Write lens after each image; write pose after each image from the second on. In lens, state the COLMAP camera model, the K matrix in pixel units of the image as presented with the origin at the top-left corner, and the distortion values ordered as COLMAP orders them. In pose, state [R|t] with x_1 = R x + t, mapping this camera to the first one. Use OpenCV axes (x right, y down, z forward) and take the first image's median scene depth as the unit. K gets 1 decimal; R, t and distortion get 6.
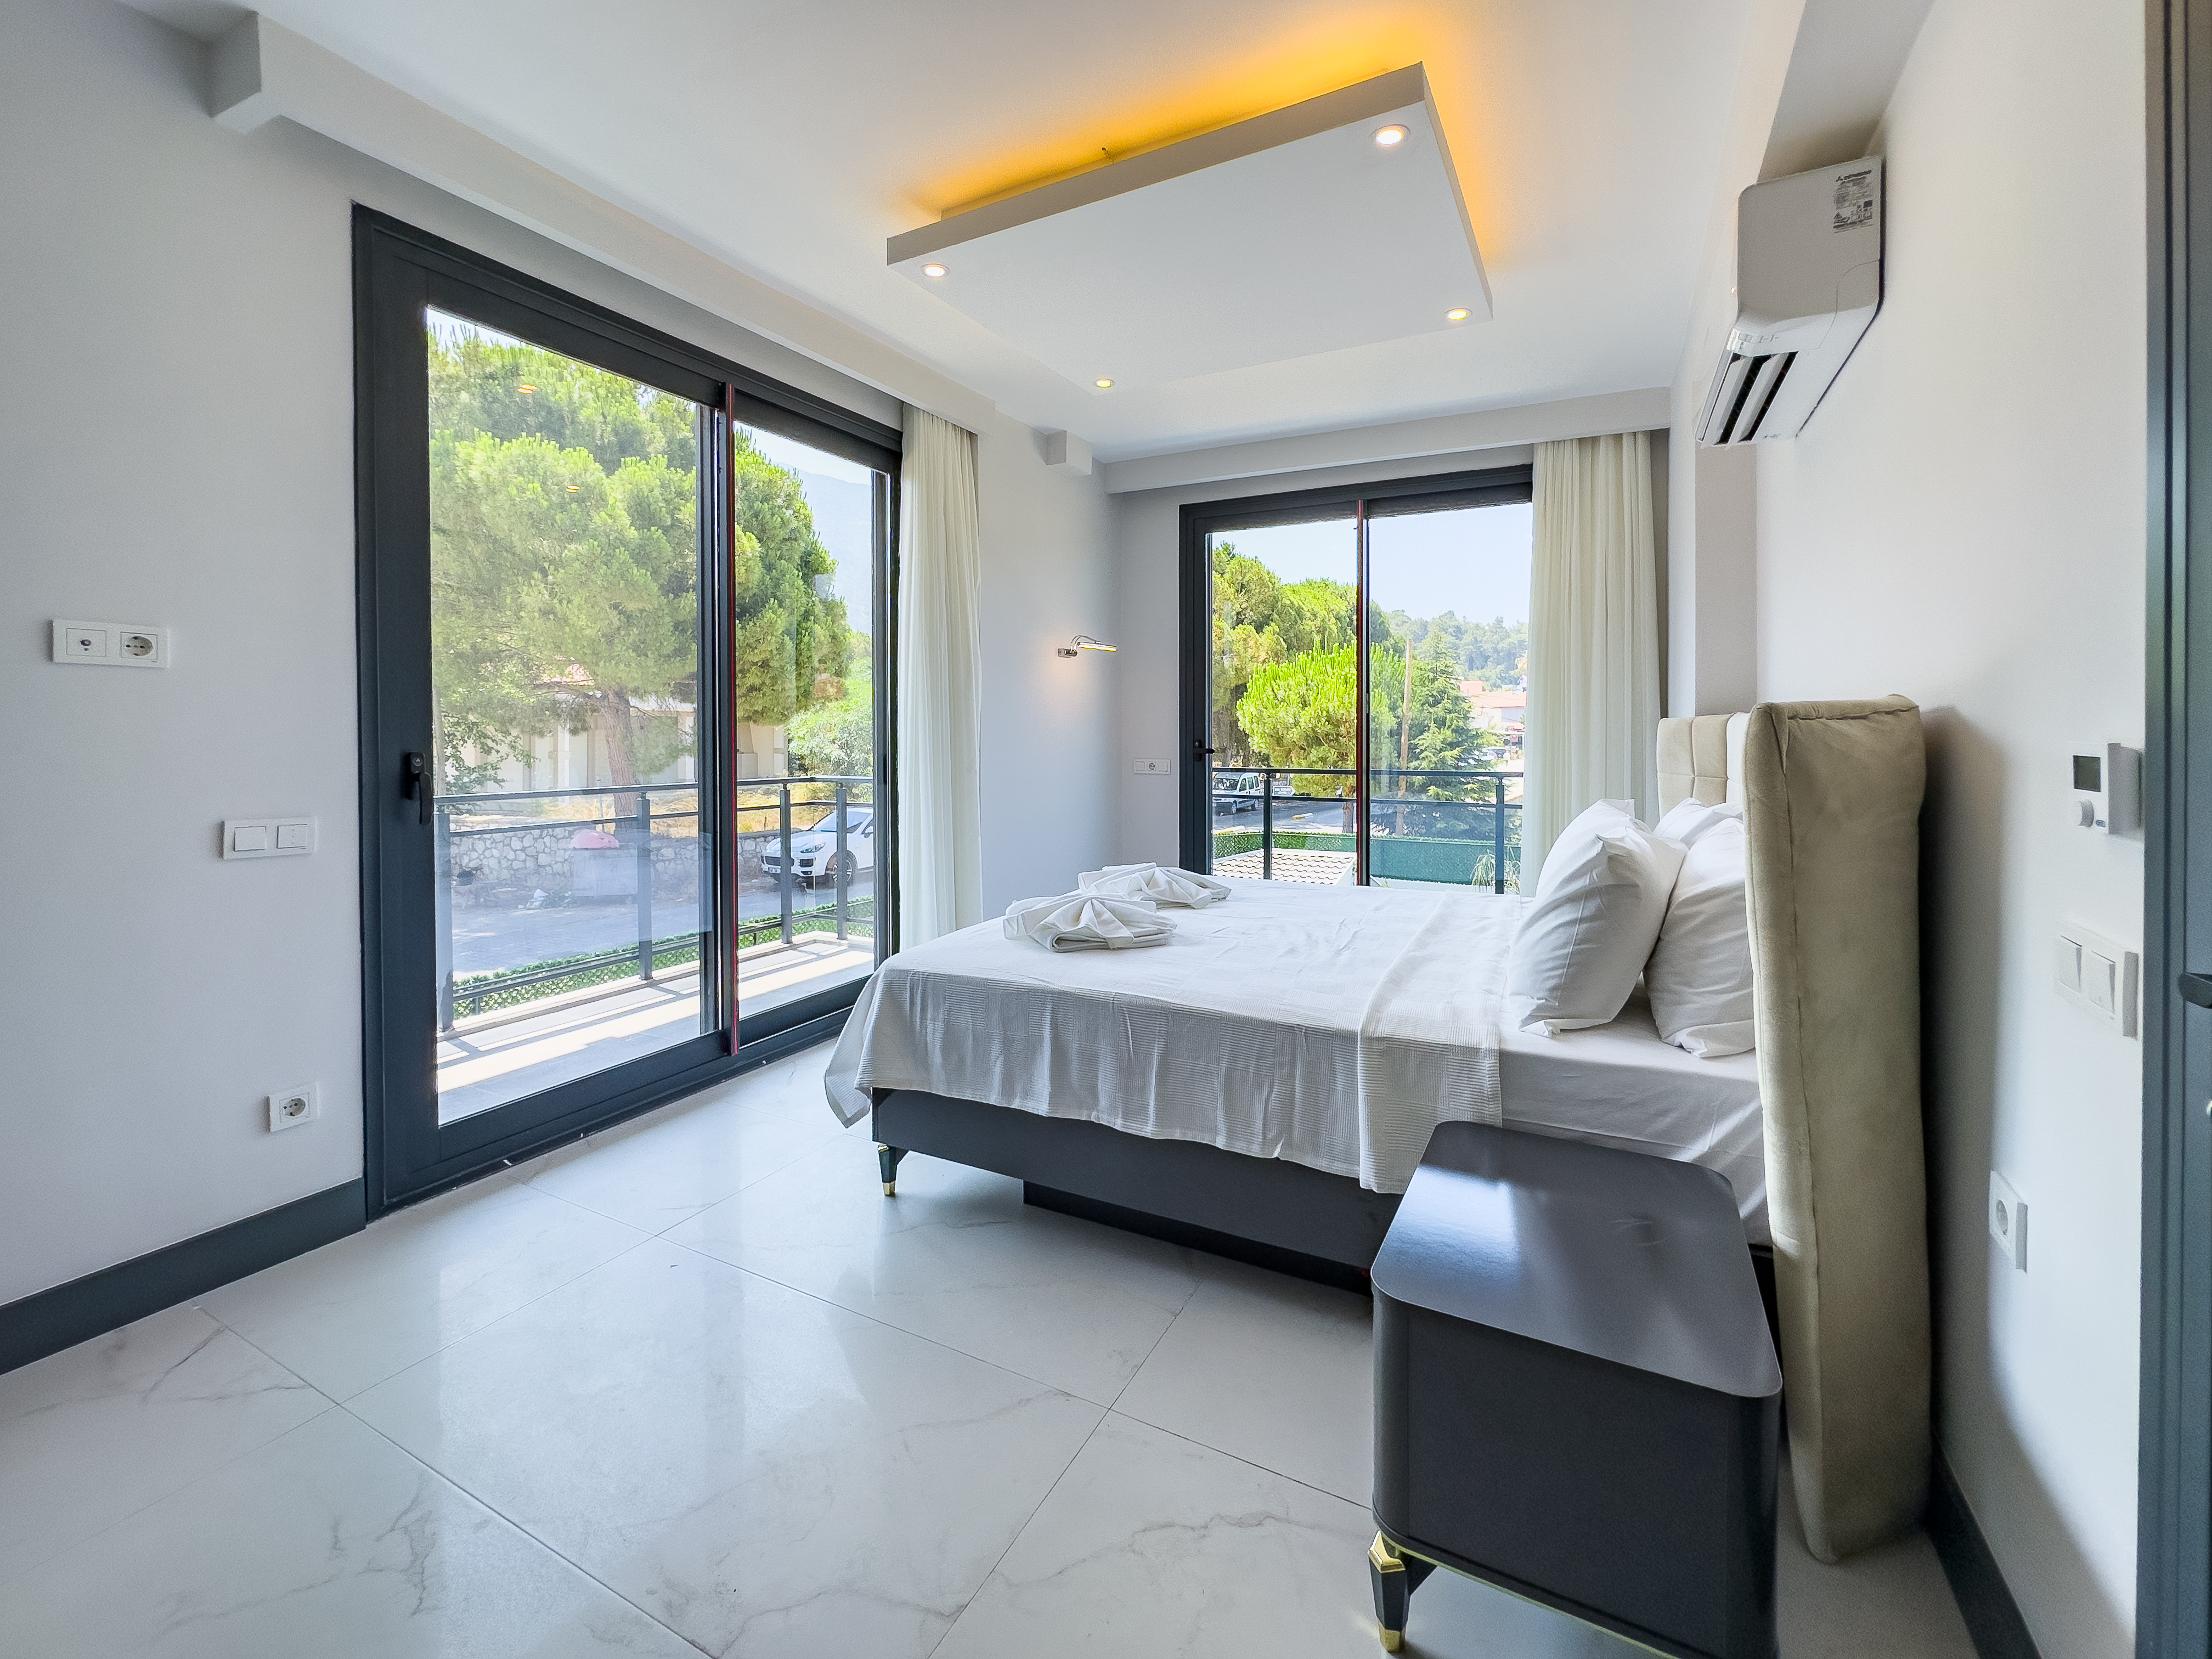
lens RADIAL K [[924.4, 0, 1093.1], [0, 924.4, 745.6], [0, 0, 1]] dist [-0.000375, -0.001328]
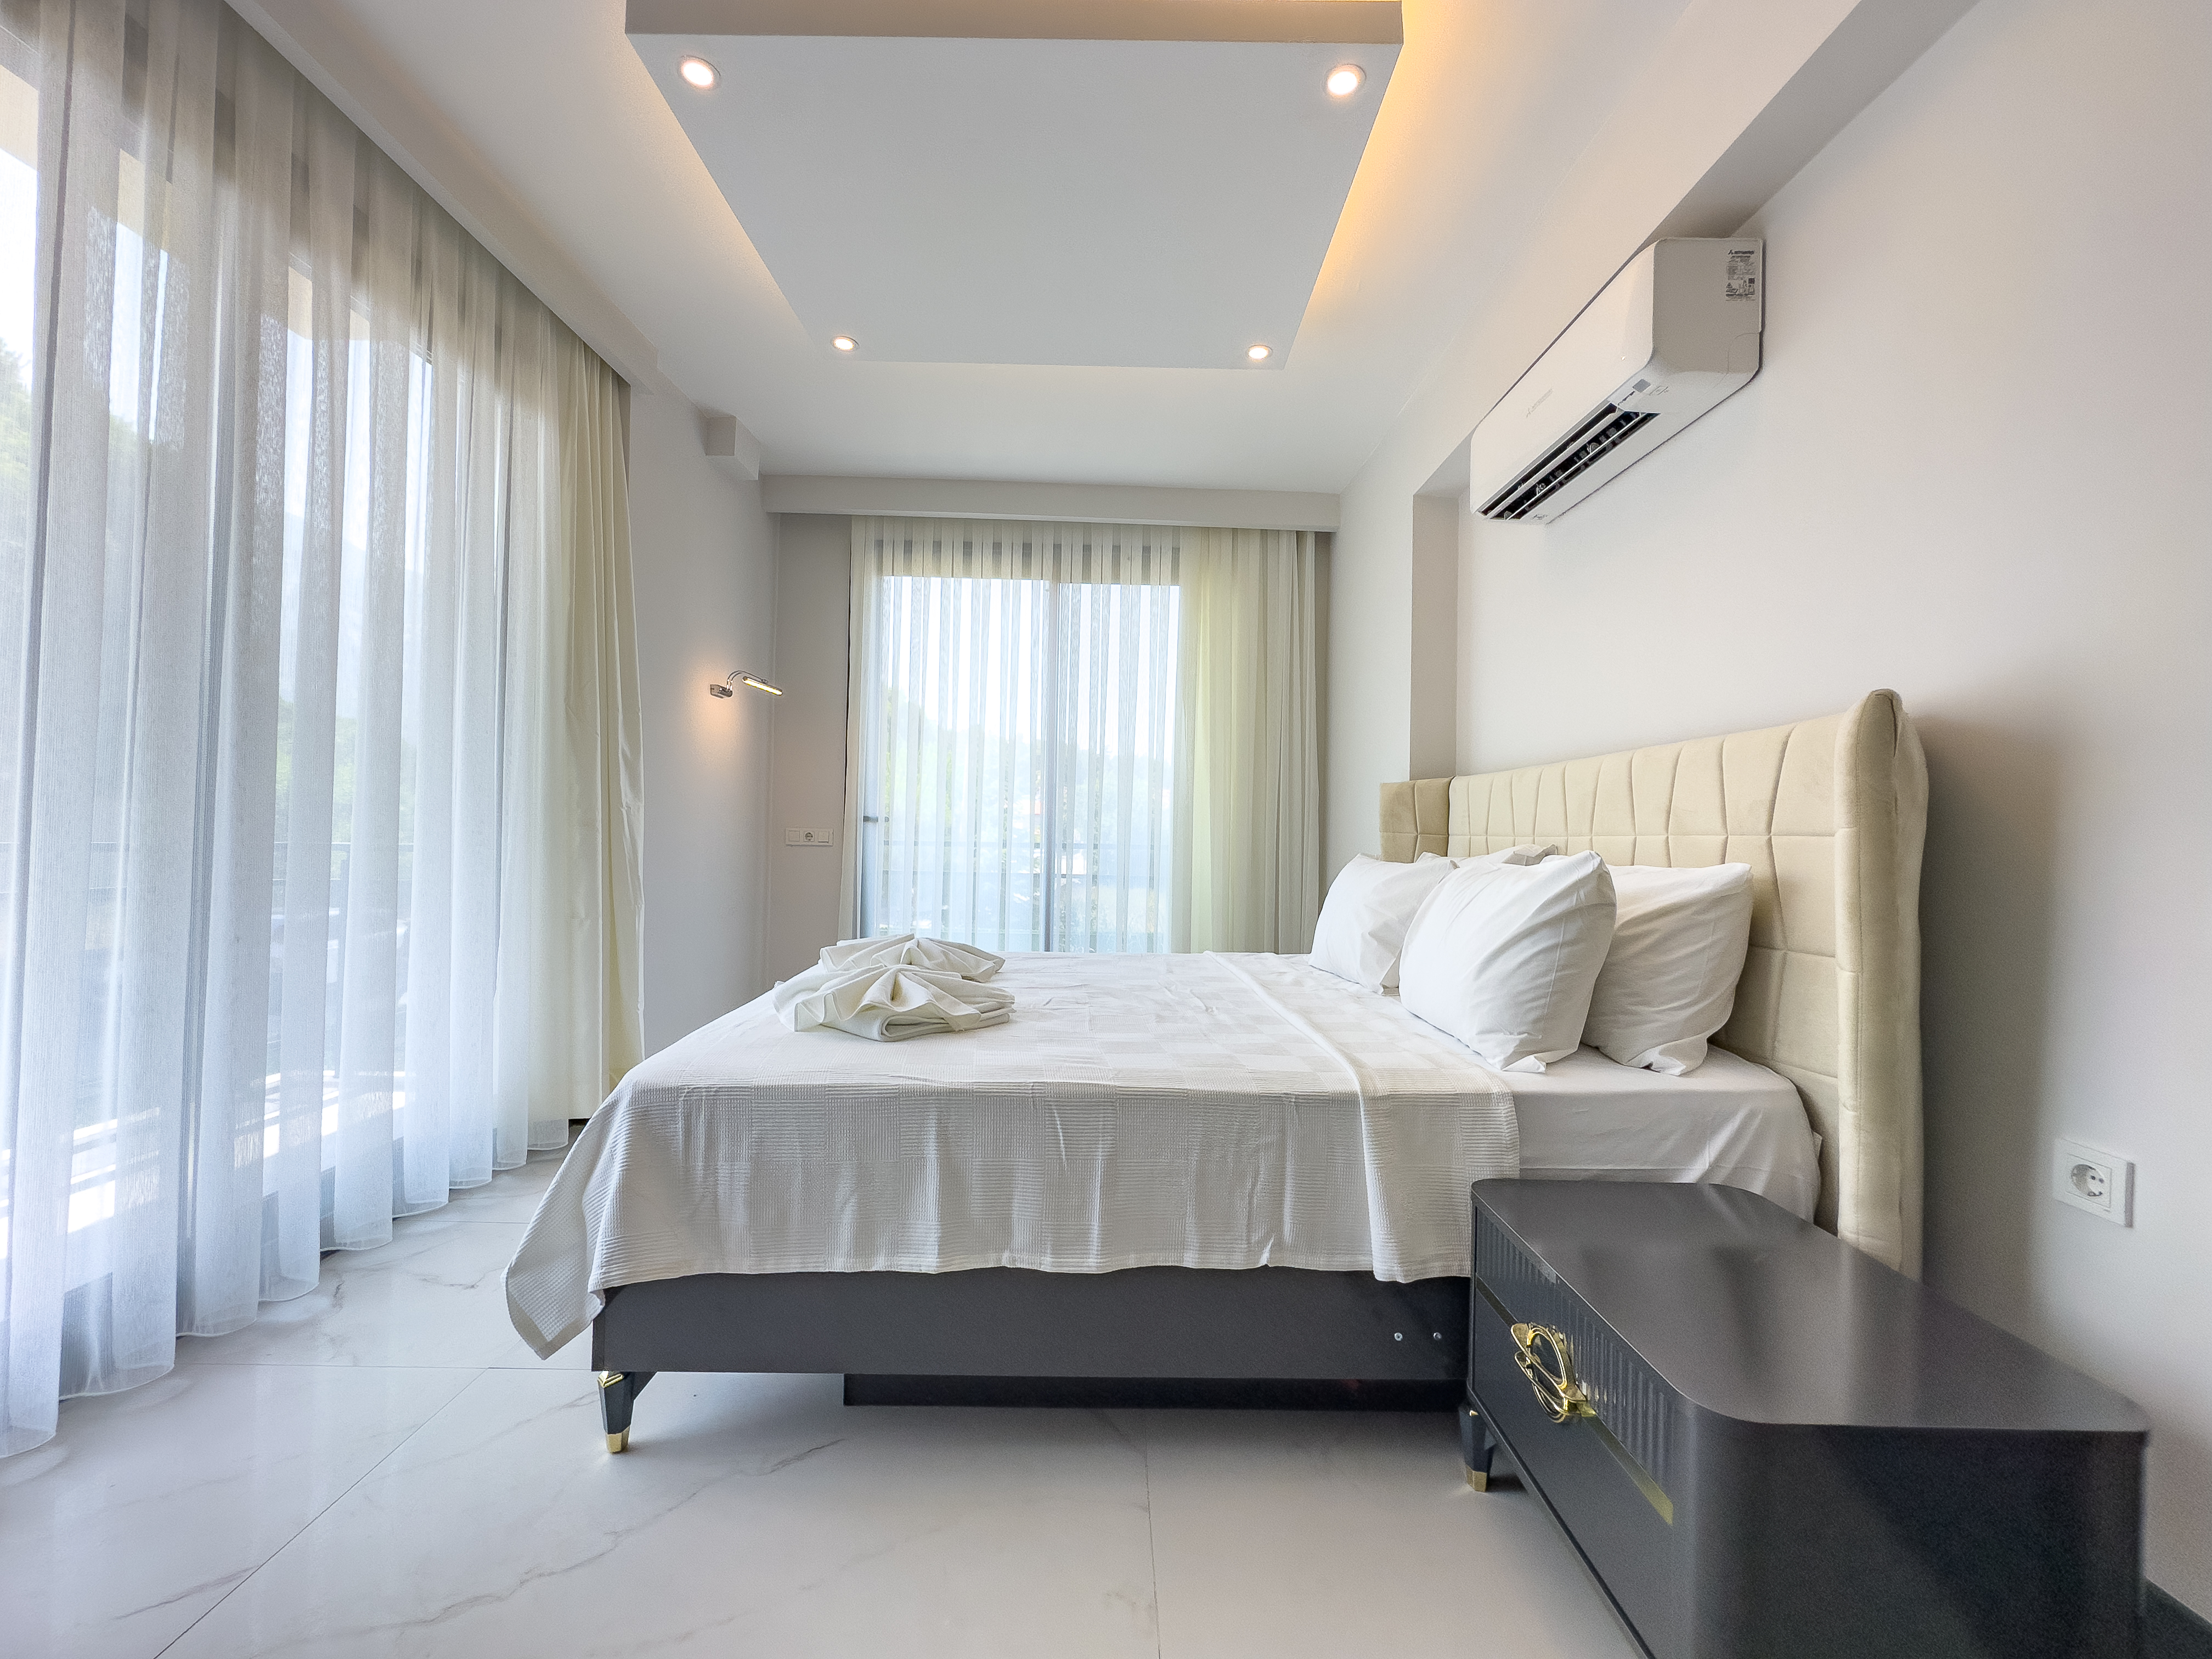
lens RADIAL K [[924.4, 0, 1119.8], [0, 924.4, 819.8], [0, 0, 1]] dist [-0.000375, -0.001328]
pose [[0.880726, 0.025677, 0.472929, -0.277929], [-0.014208, 0.999512, -0.027808, 0.082583], [-0.473412, 0.017771, 0.880662, 0.333464]]
